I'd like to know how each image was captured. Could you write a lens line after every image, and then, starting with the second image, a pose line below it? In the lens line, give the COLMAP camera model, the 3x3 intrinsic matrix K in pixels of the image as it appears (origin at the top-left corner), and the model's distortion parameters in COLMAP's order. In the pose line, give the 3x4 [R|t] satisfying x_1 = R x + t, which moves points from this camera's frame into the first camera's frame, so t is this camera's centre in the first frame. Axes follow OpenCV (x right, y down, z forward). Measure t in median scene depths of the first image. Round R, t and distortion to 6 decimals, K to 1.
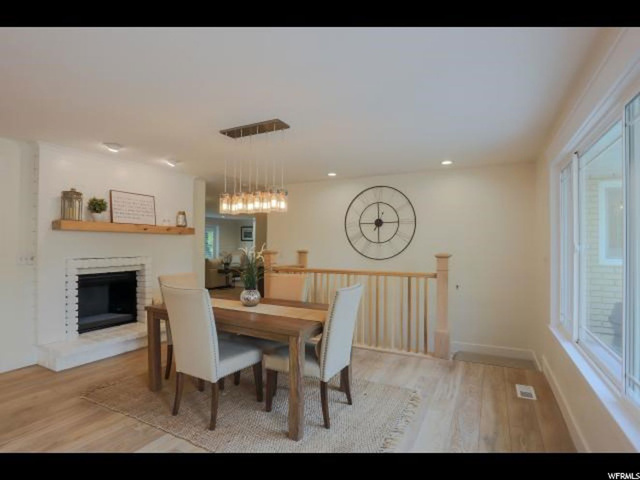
lens RADIAL K [[337.1, 0, 316.8], [0, 337.1, 241.9], [0, 0, 1]] dist [-0.075963, 0.039372]
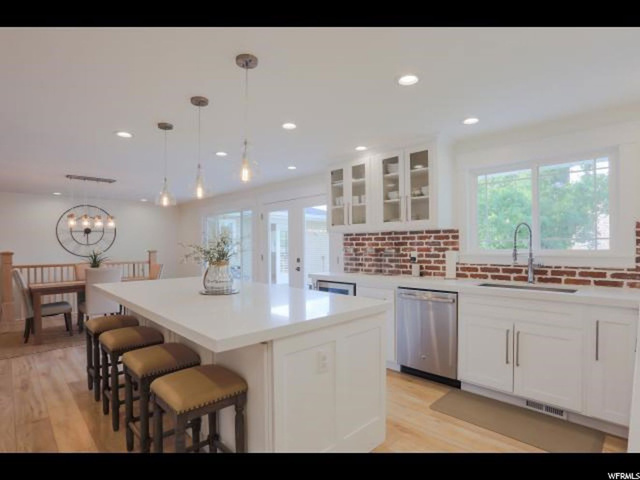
lens RADIAL K [[337.1, 0, 316.8], [0, 337.1, 241.9], [0, 0, 1]] dist [-0.075963, 0.039372]
pose [[0.303874, 0.000996, 0.952712, -1.107429], [0.005608, 0.999980, -0.002834, -0.001452], [-0.952696, 0.006204, 0.303863, -0.470920]]
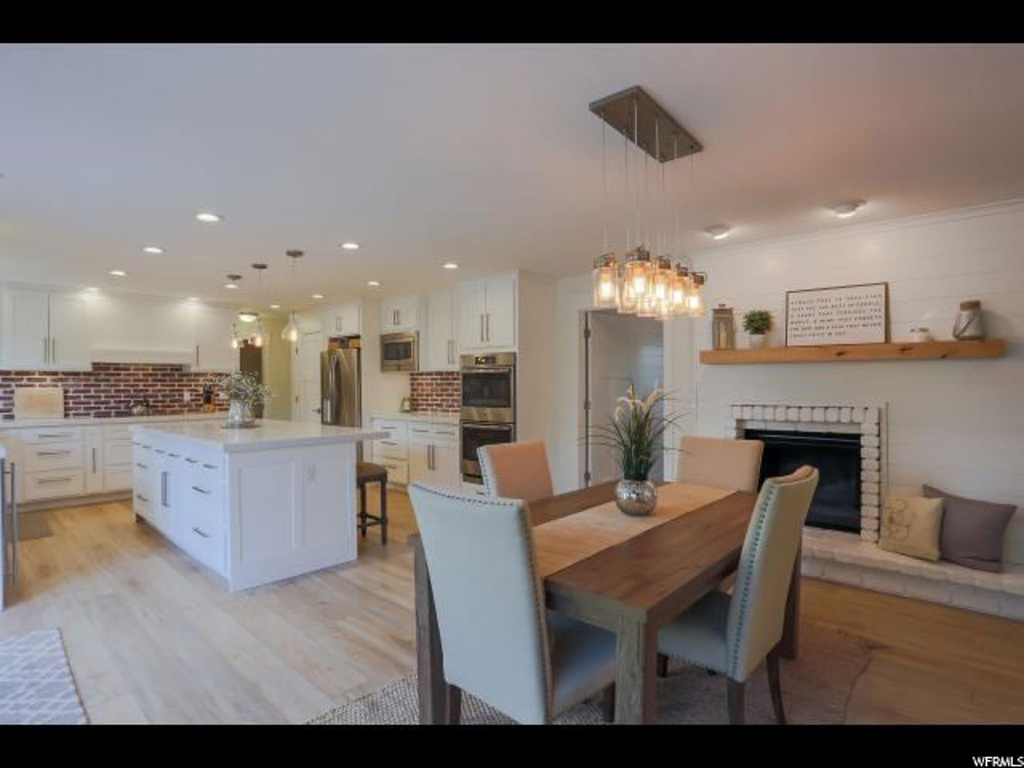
lens RADIAL K [[539.4, 0, 506.8], [0, 539.4, 387.1], [0, 0, 1]] dist [-0.075963, 0.039372]
pose [[-0.262524, -0.001416, -0.964924, 0.449126], [0.006317, 0.999975, -0.003186, 0.013945], [0.964905, -0.006932, -0.262508, 0.792795]]
